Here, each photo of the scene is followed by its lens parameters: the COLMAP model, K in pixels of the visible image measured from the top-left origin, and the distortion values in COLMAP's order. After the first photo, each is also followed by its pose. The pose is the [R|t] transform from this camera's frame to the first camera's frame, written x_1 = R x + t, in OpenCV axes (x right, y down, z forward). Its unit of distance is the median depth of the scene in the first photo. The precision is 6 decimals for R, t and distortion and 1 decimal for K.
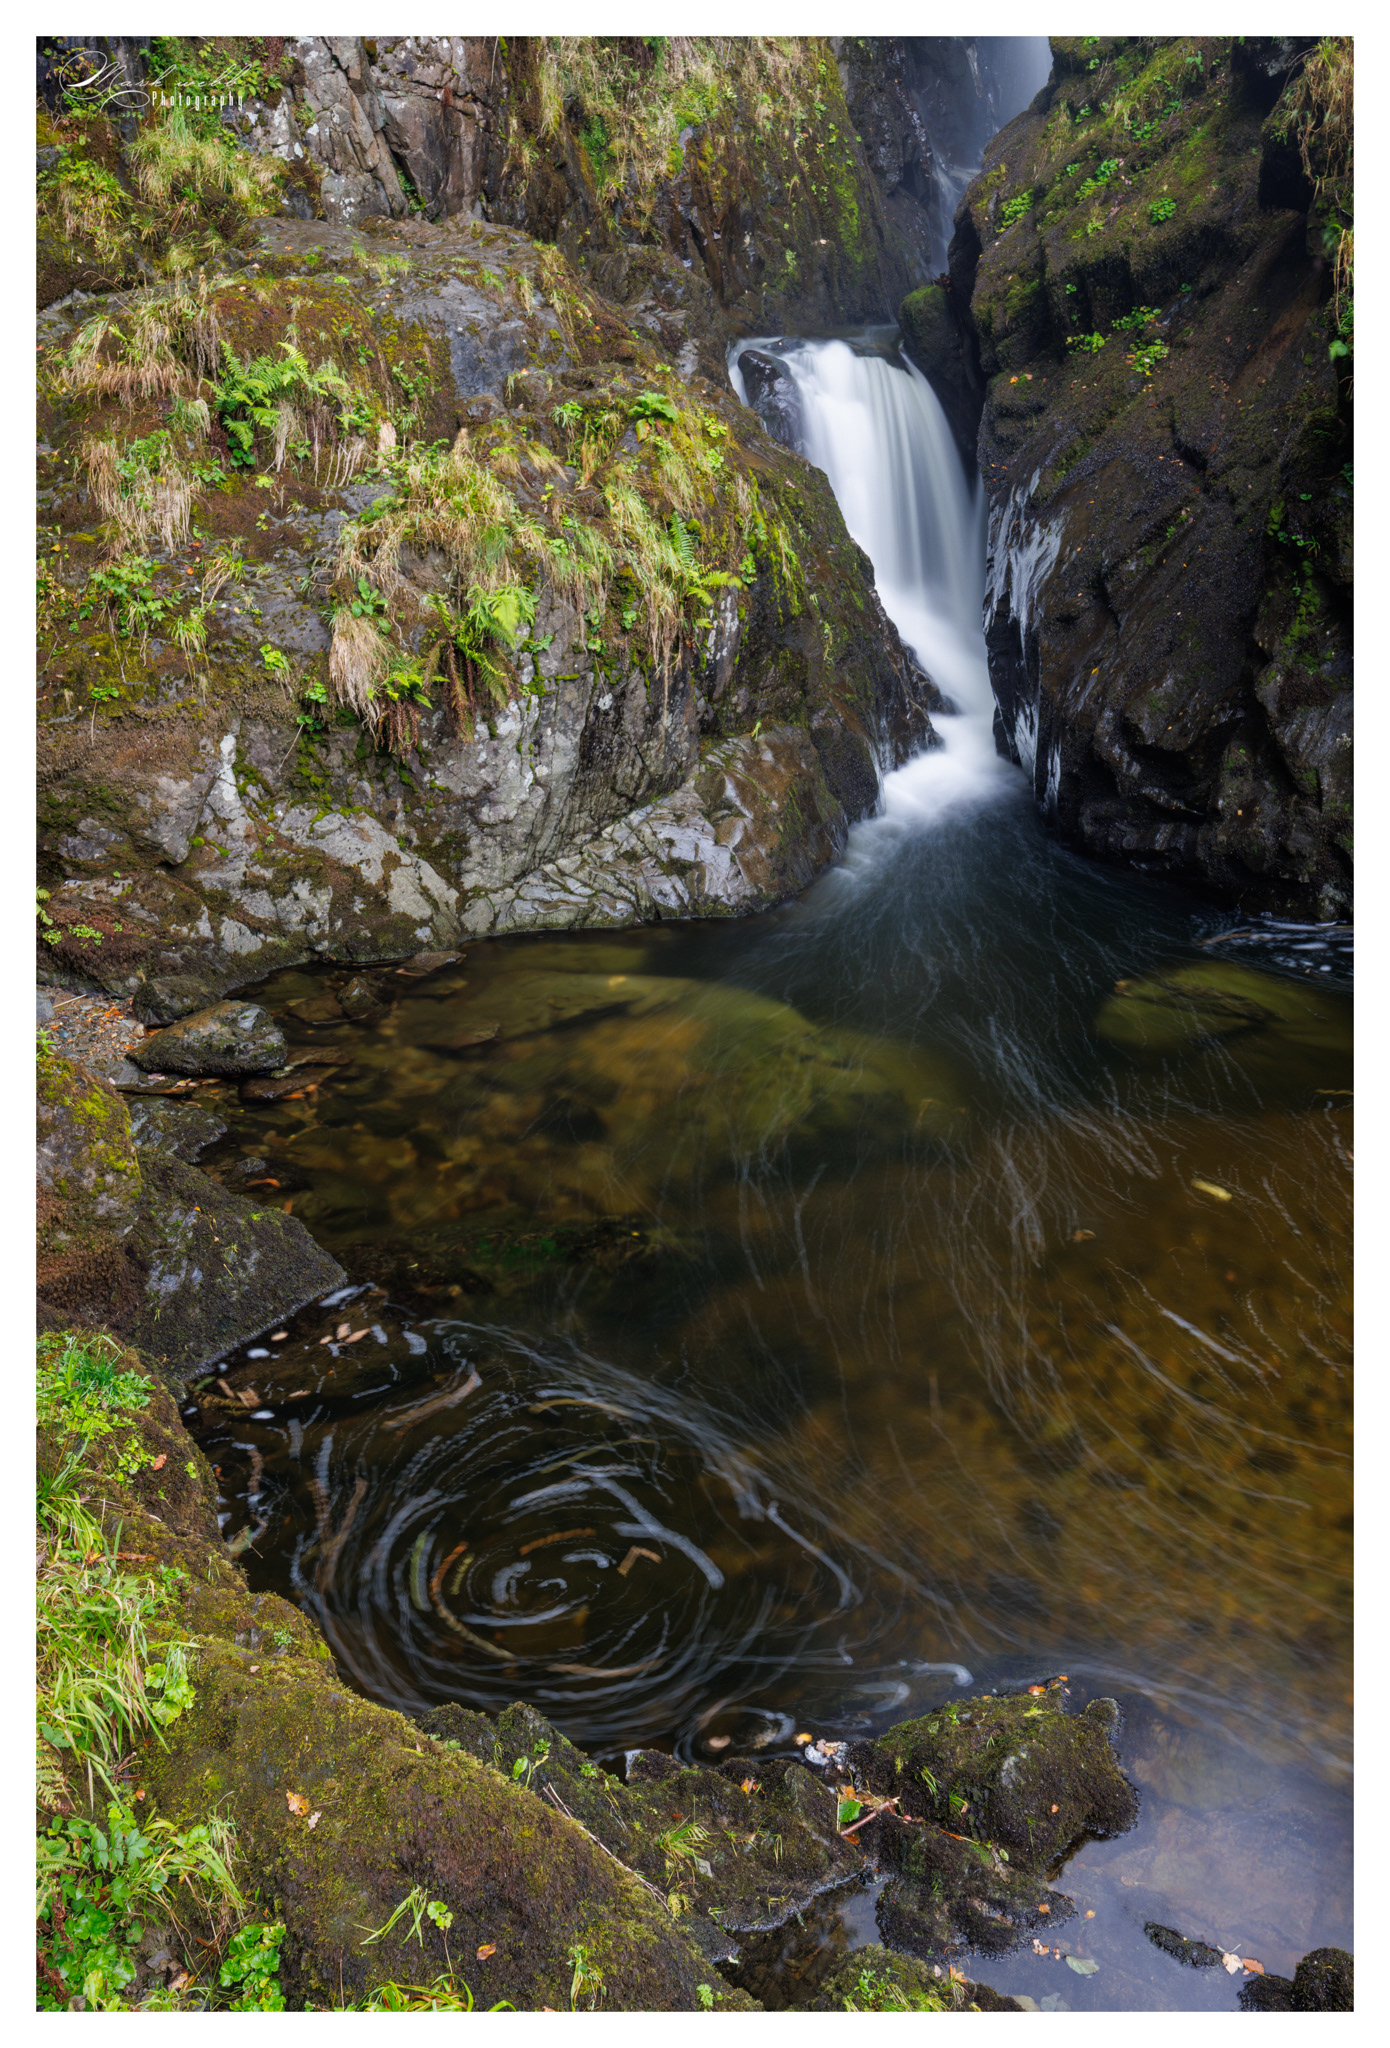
lens RADIAL K [[1815.6, 0, 695.0], [0, 1815.6, 1024.0], [0, 0, 1]] dist [-0.003594, -0.000214]
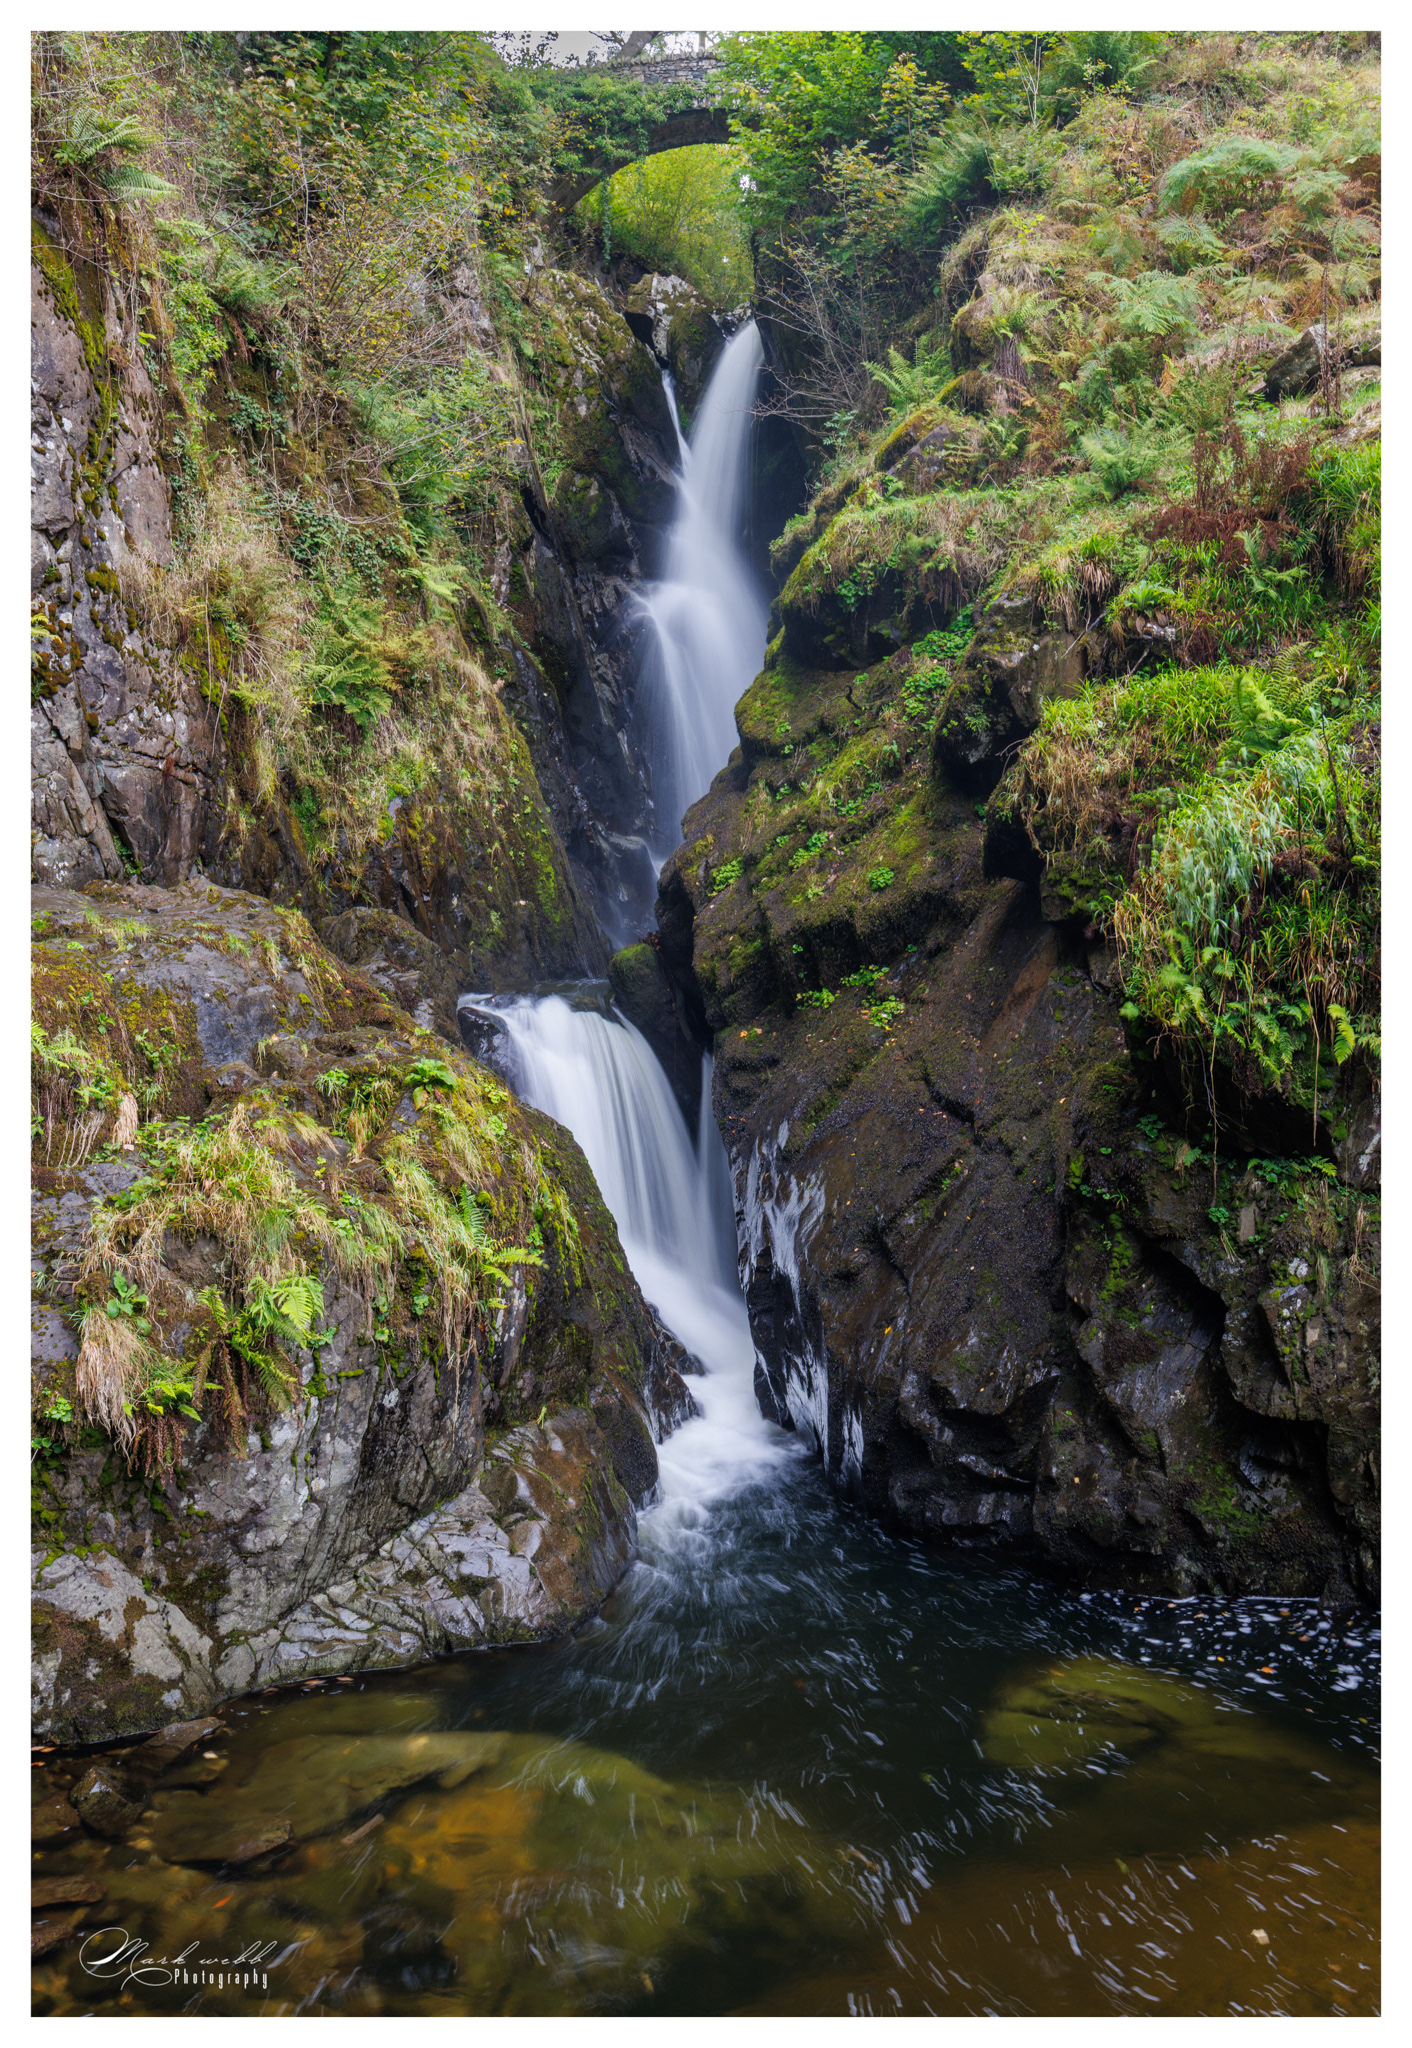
lens RADIAL K [[1888.6, 0, 706.0], [0, 1888.6, 1024.0], [0, 0, 1]] dist [-0.035785, 0.088019]
pose [[0.978095, -0.009915, 0.207924, -0.080040], [0.078526, 0.942640, -0.324442, -0.038426], [-0.192780, 0.333663, 0.922770, 0.072467]]
